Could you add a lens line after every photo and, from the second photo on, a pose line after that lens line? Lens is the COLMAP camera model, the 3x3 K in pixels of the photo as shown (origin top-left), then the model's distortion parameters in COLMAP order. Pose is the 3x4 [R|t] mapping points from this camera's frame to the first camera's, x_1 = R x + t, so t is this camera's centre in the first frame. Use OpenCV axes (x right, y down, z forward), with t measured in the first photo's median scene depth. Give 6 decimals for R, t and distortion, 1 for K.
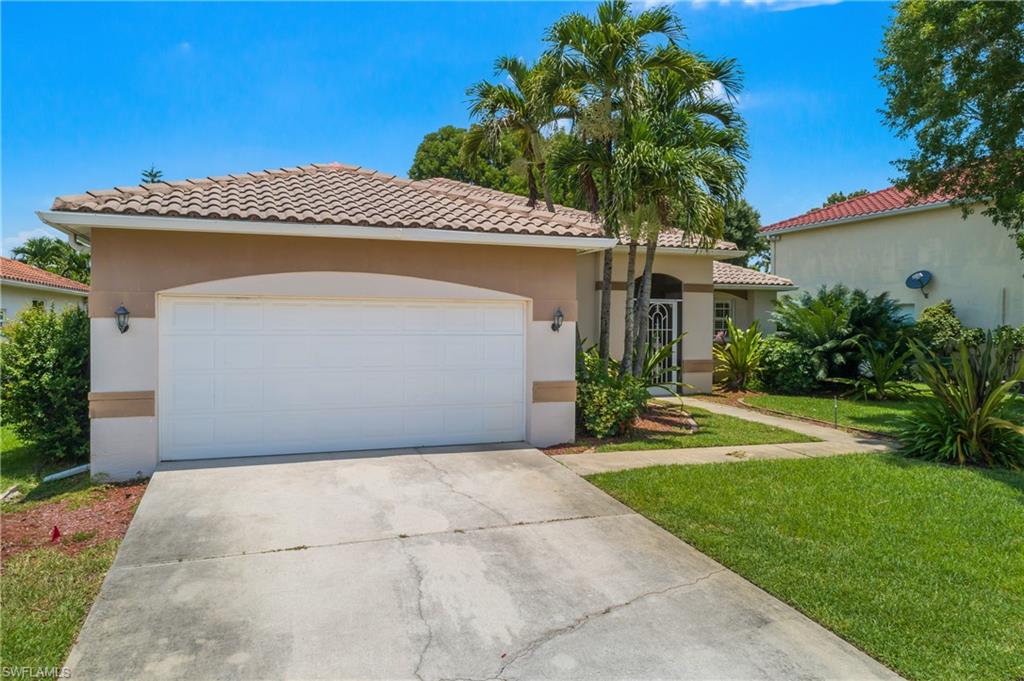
lens RADIAL K [[681.5, 0, 516.5], [0, 681.5, 338.8], [0, 0, 1]] dist [-0.008870, 0.005809]
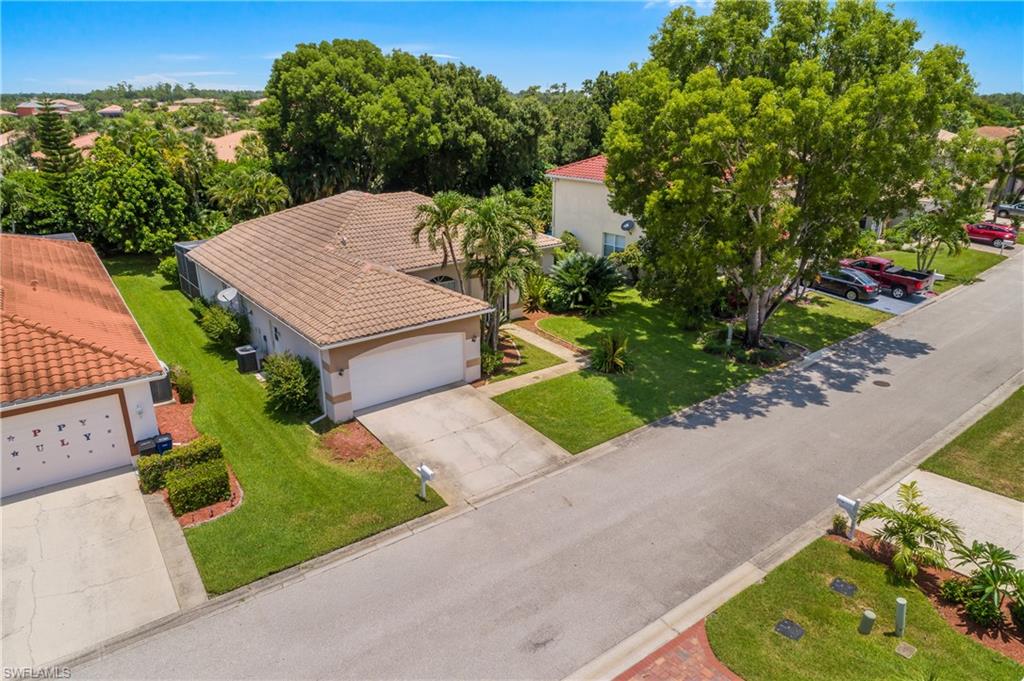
lens RADIAL K [[681.5, 0, 516.5], [0, 681.5, 338.8], [0, 0, 1]] dist [-0.008870, 0.005809]
pose [[0.955489, -0.104886, 0.275752, -0.516648], [0.009073, 0.944676, 0.327881, -0.896495], [-0.294886, -0.310785, 0.903579, -1.477870]]
